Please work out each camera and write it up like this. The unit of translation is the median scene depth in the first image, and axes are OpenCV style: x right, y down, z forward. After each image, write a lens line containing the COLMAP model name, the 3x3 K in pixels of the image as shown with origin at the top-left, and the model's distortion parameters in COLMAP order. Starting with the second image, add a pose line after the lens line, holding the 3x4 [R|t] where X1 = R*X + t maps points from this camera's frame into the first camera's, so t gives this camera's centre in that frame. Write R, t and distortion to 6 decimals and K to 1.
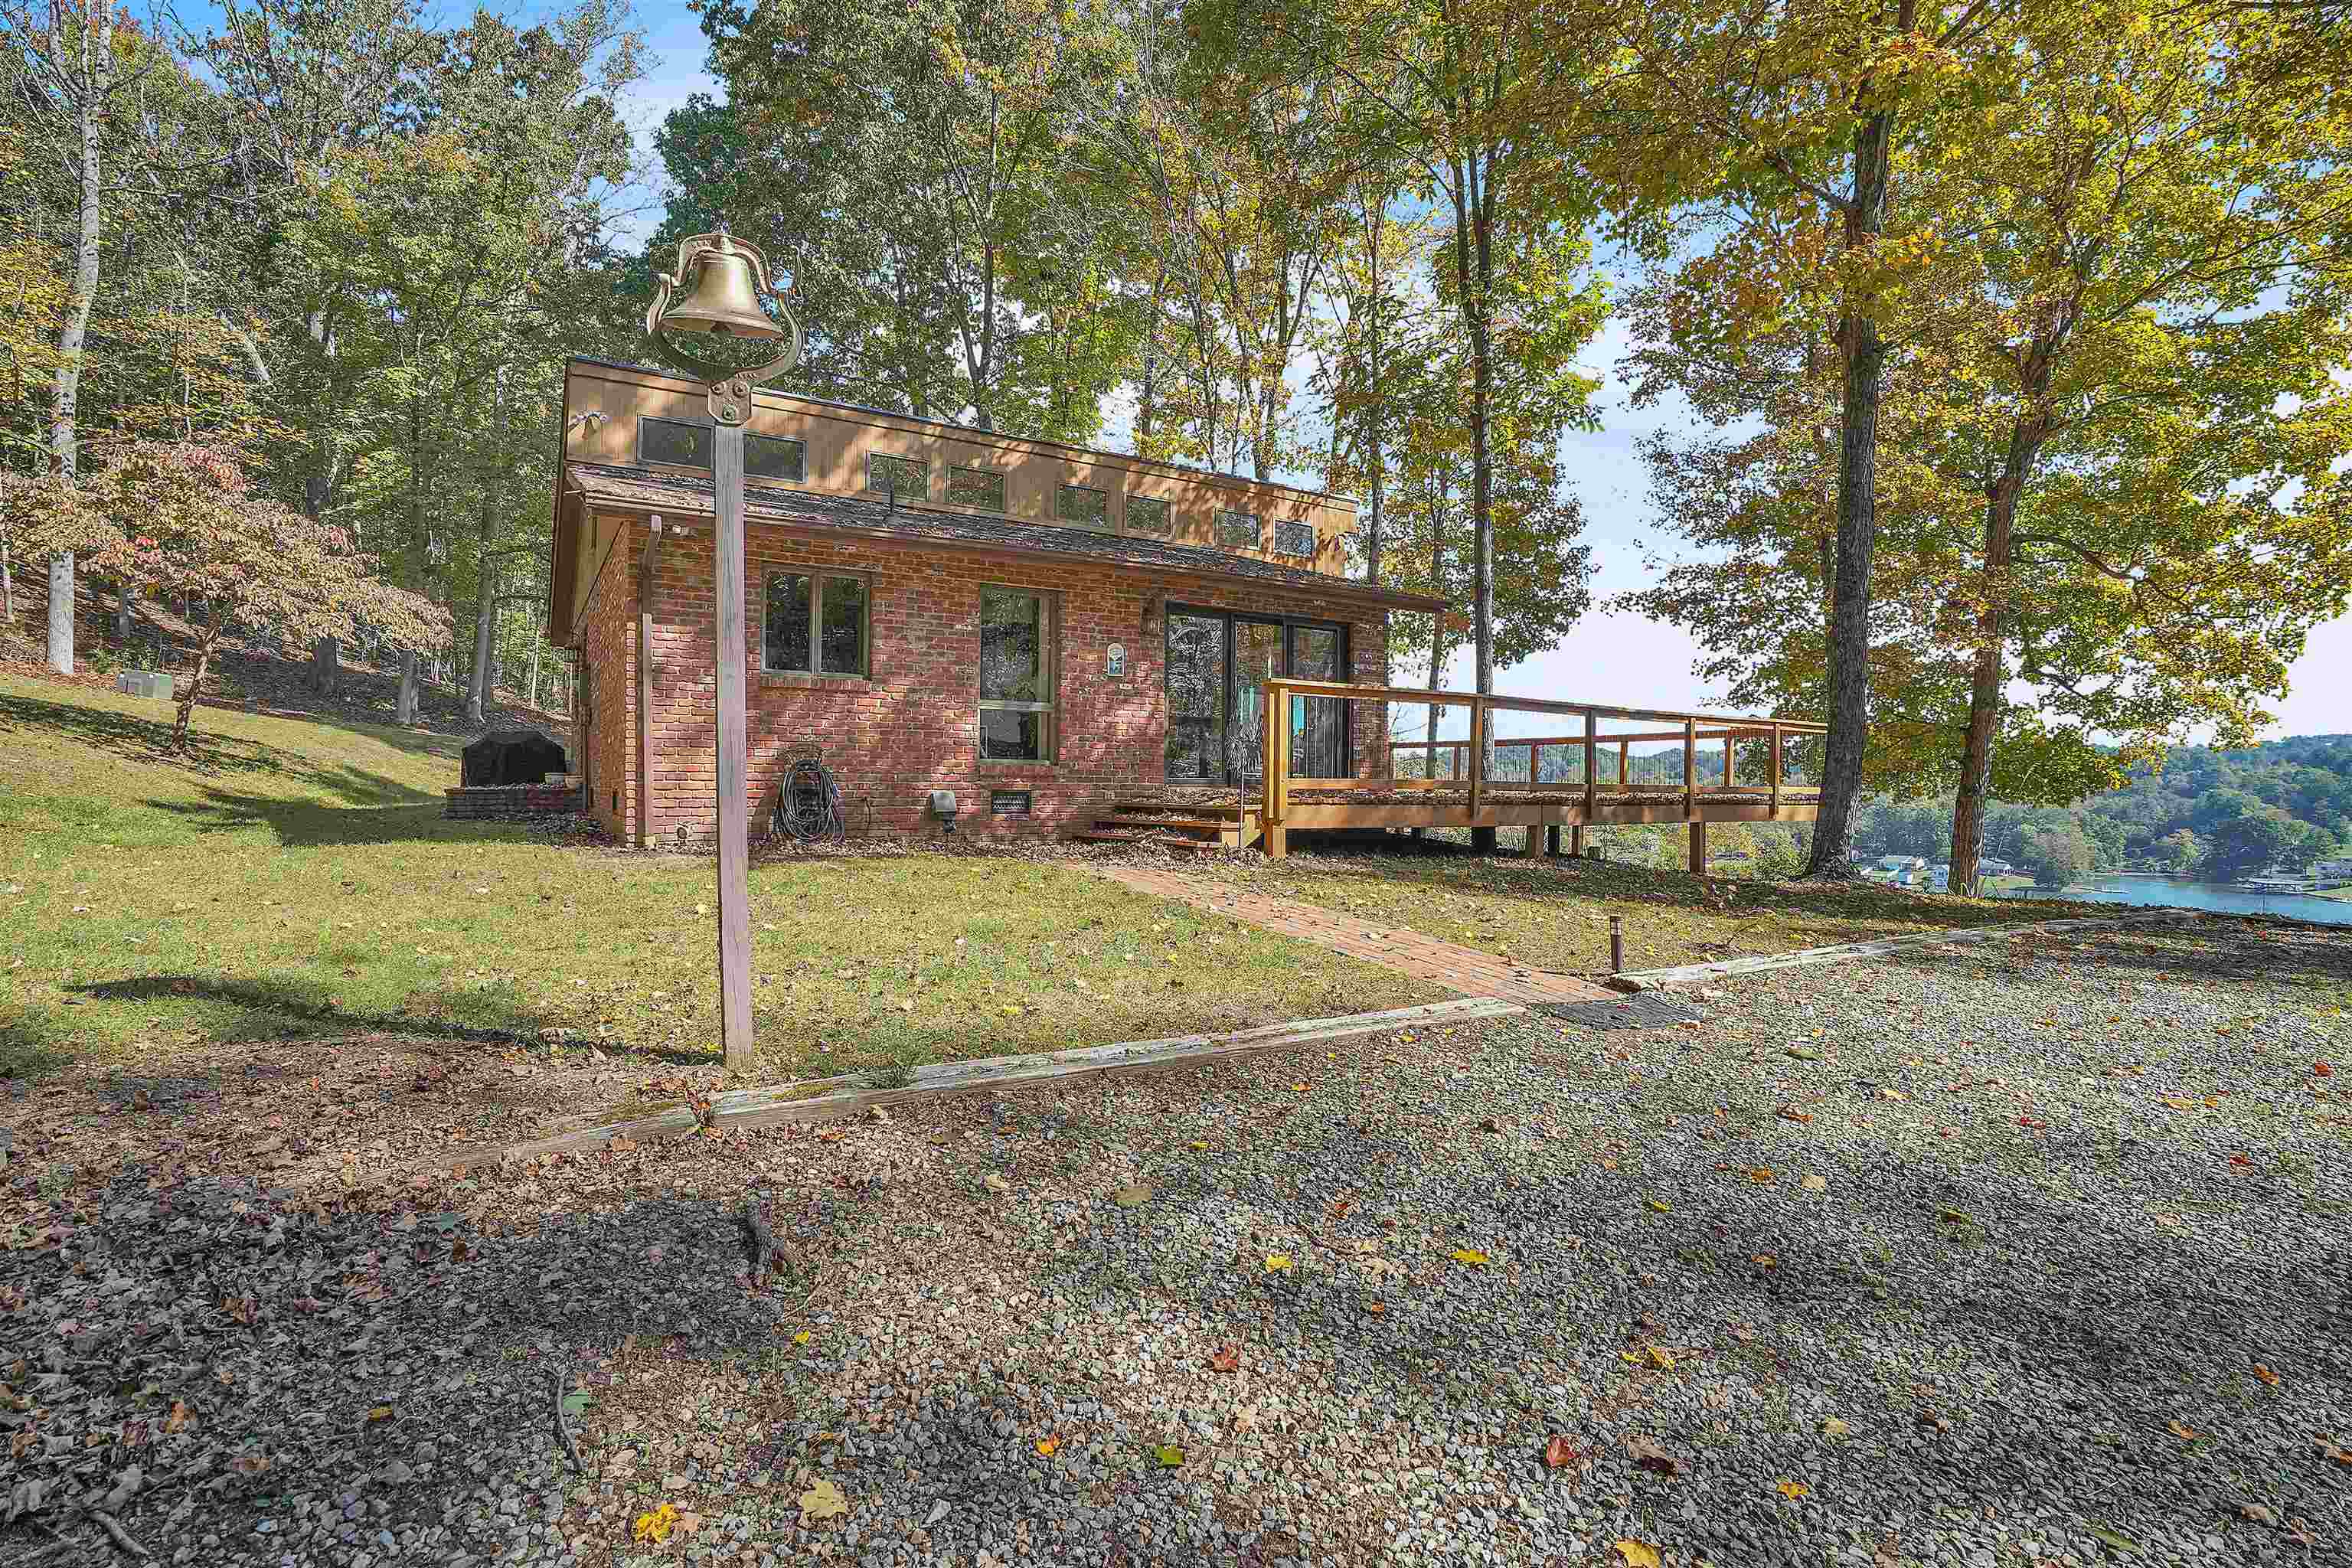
lens RADIAL K [[1096.3, 0, 1222.3], [0, 1096.3, 784.8], [0, 0, 1]] dist [-0.052207, 0.000662]
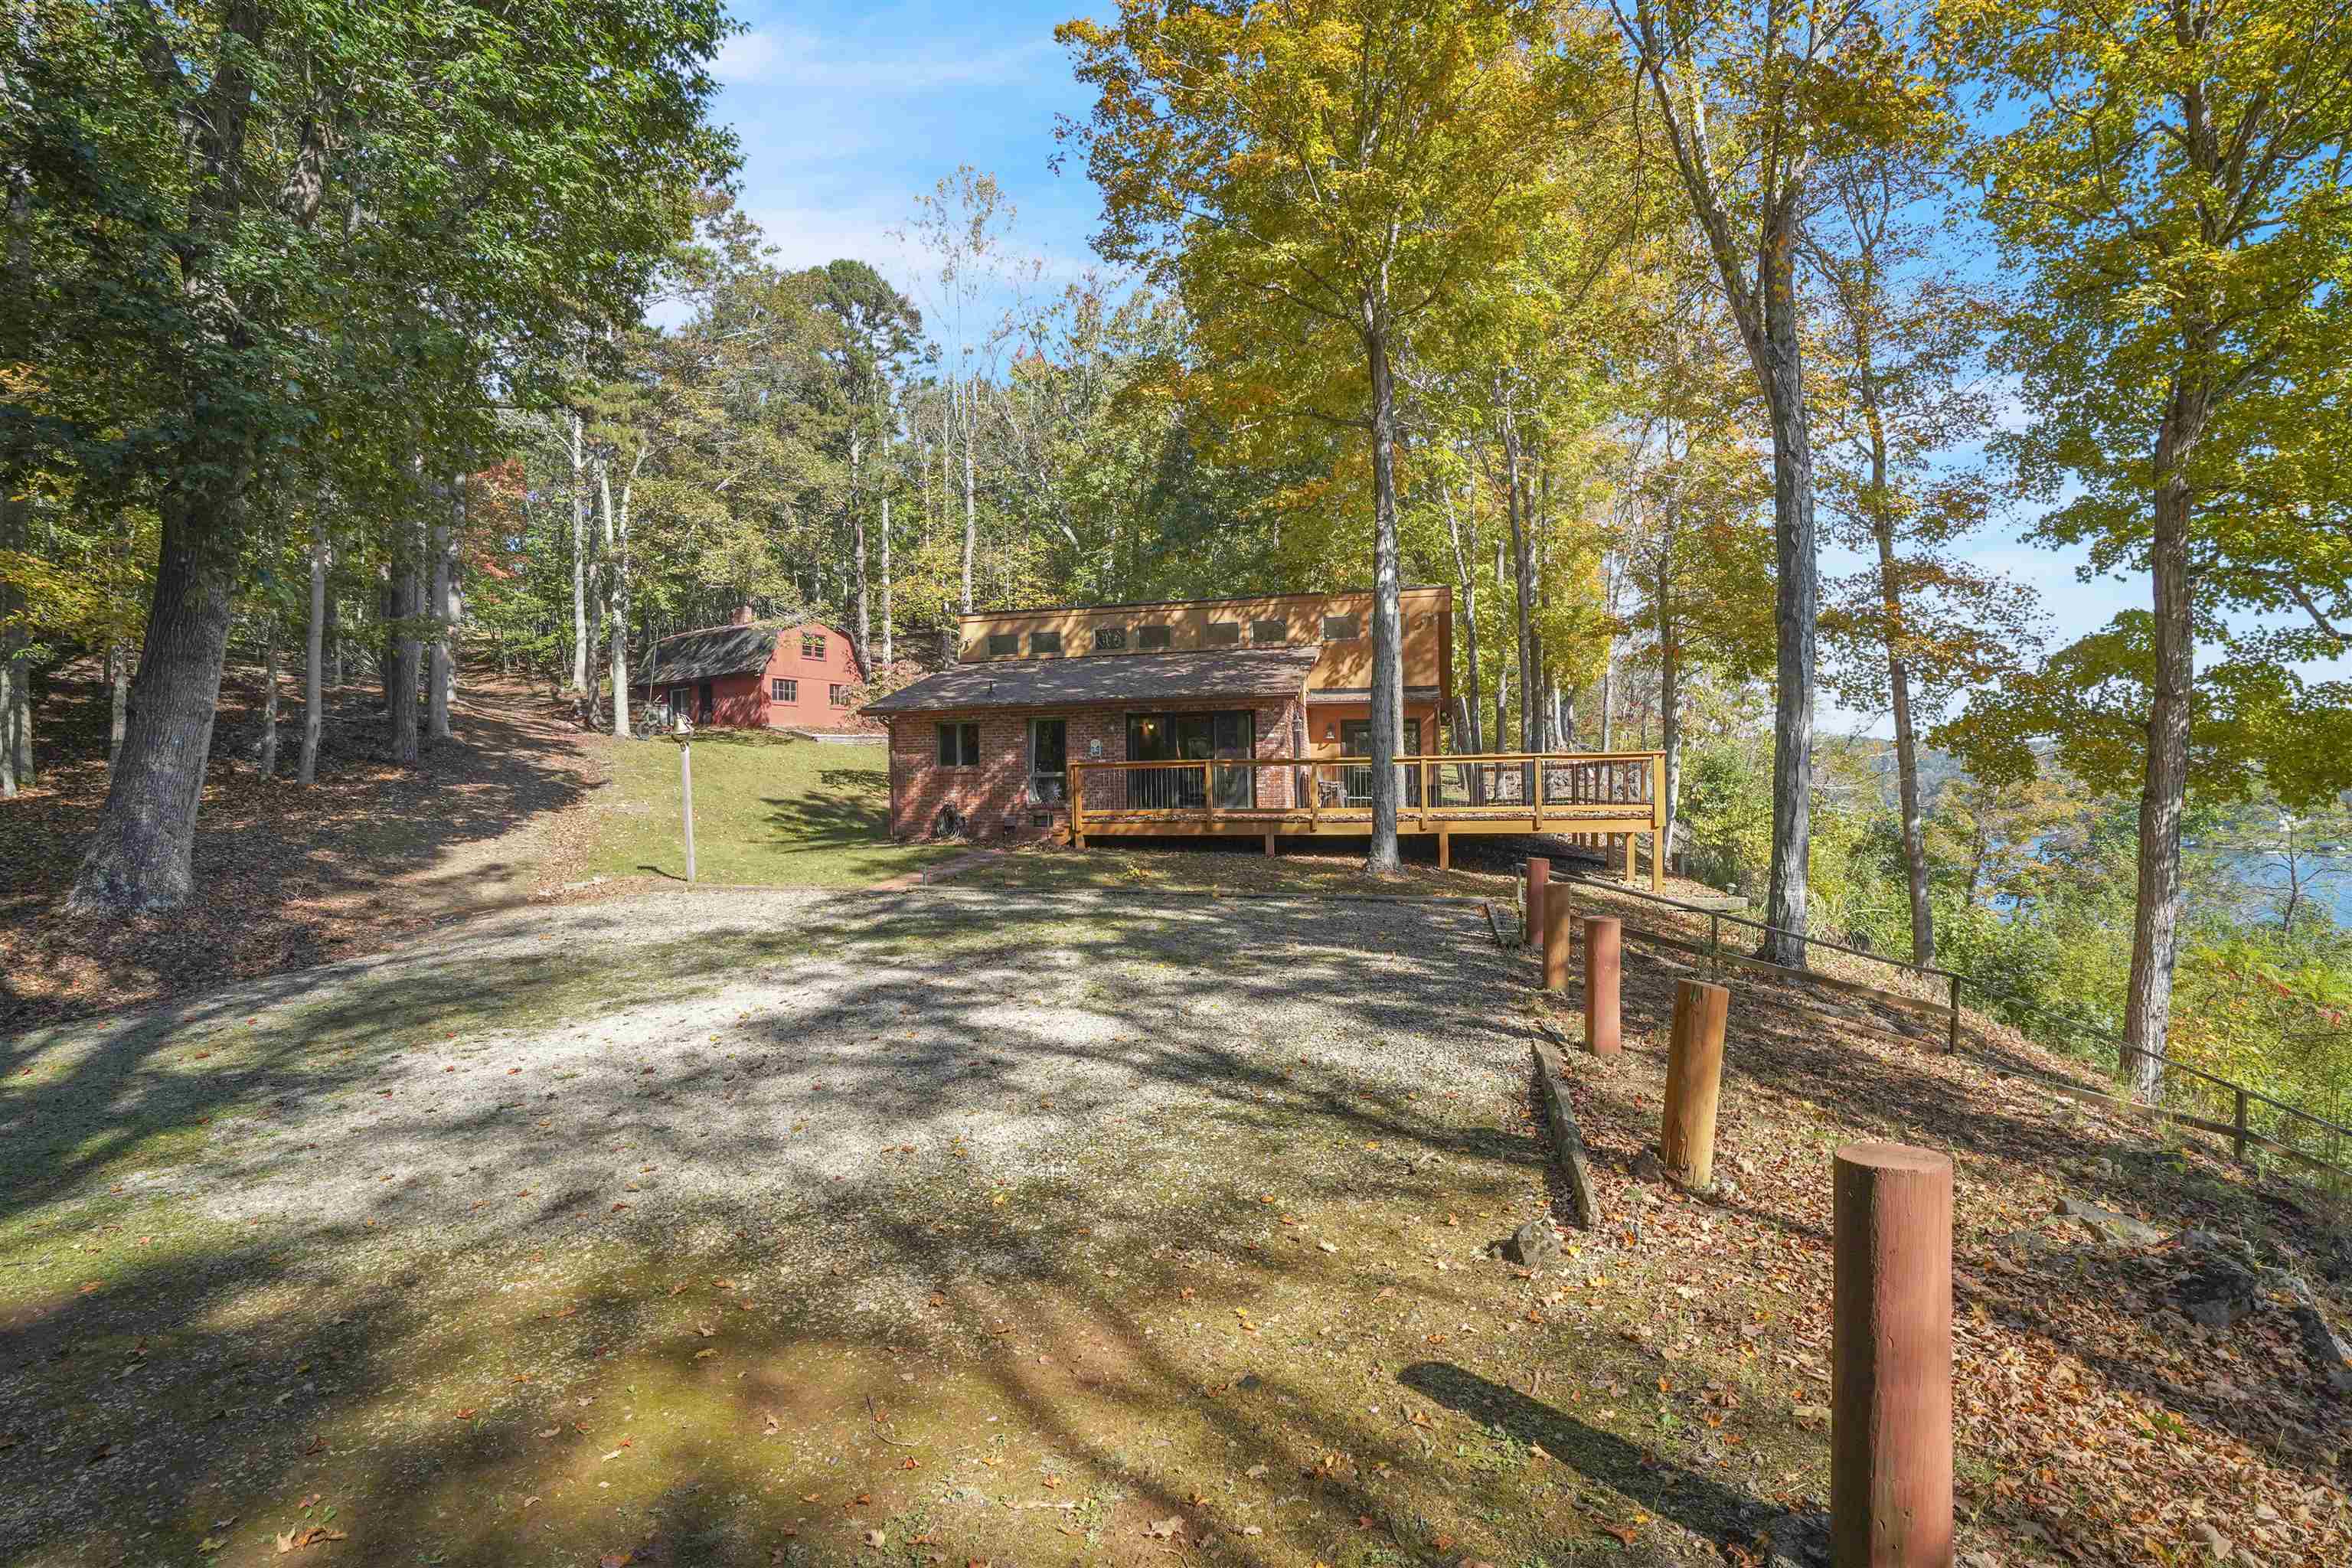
lens RADIAL K [[1096.3, 0, 1222.3], [0, 1096.3, 784.8], [0, 0, 1]] dist [-0.052207, 0.000662]
pose [[0.688196, -0.018356, -0.725292, 0.721279], [0.021214, 0.999762, -0.005173, -0.015765], [0.725214, -0.011827, 0.688421, -0.086500]]
